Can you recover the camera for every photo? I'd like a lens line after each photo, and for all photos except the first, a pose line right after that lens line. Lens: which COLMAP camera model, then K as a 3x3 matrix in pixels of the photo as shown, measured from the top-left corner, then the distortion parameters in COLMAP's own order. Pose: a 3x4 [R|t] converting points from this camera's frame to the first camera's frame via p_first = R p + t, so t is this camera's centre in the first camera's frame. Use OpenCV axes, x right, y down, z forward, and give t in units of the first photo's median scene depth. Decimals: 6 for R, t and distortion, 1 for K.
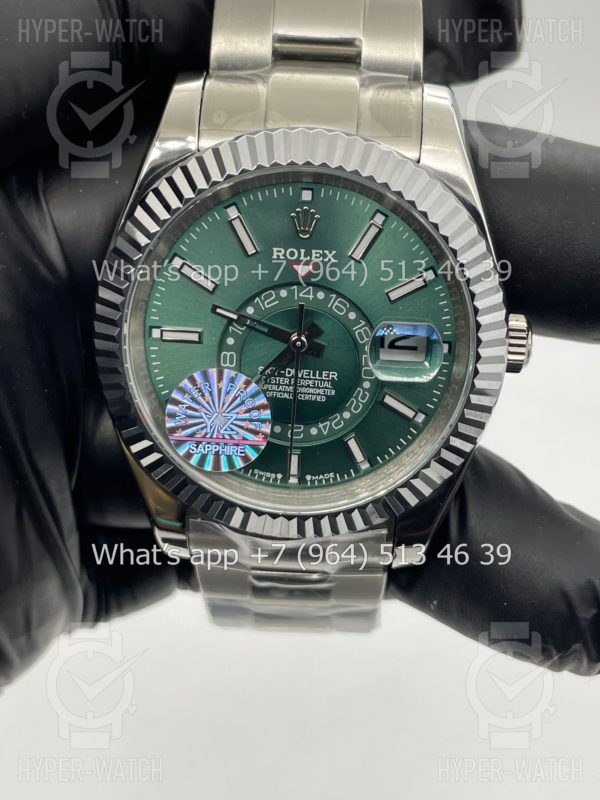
lens RADIAL K [[1277.8, 0, 300.0], [0, 1277.8, 400.0], [0, 0, 1]] dist [0.095459, -0.059255]
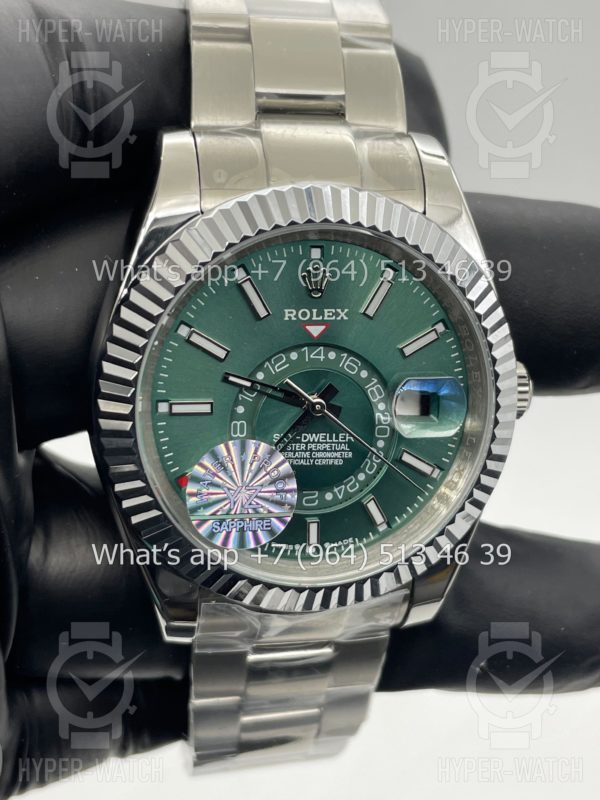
lens RADIAL K [[1277.8, 0, 300.0], [0, 1277.8, 400.0], [0, 0, 1]] dist [0.095459, -0.059255]
pose [[0.968111, -0.074500, 0.239186, -0.240710], [0.082607, 0.996292, -0.024034, -0.027201], [-0.236509, 0.043026, 0.970676, 0.072359]]
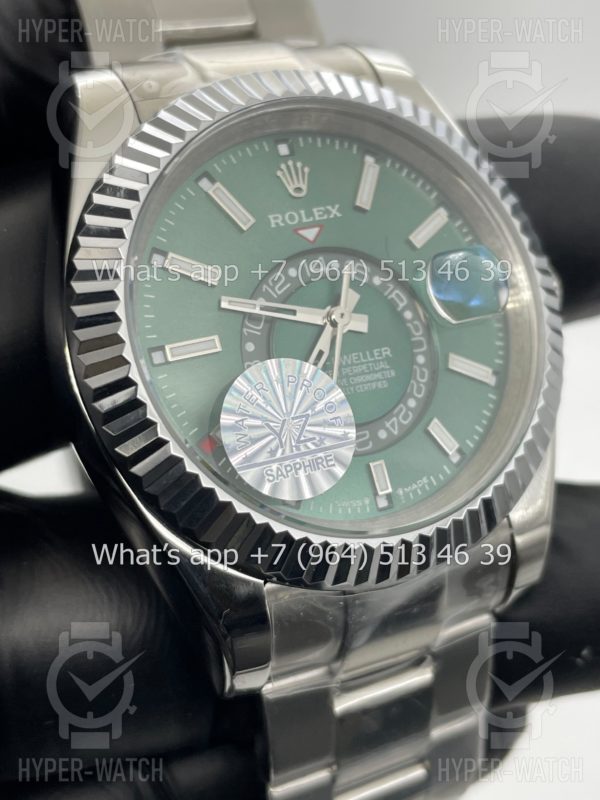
lens RADIAL K [[1277.8, 0, 300.0], [0, 1277.8, 400.0], [0, 0, 1]] dist [0.095459, -0.059255]
pose [[0.867434, -0.235676, 0.438195, -0.372246], [0.382013, 0.879738, -0.283066, 0.209564], [-0.318785, 0.412937, 0.853147, 0.364060]]
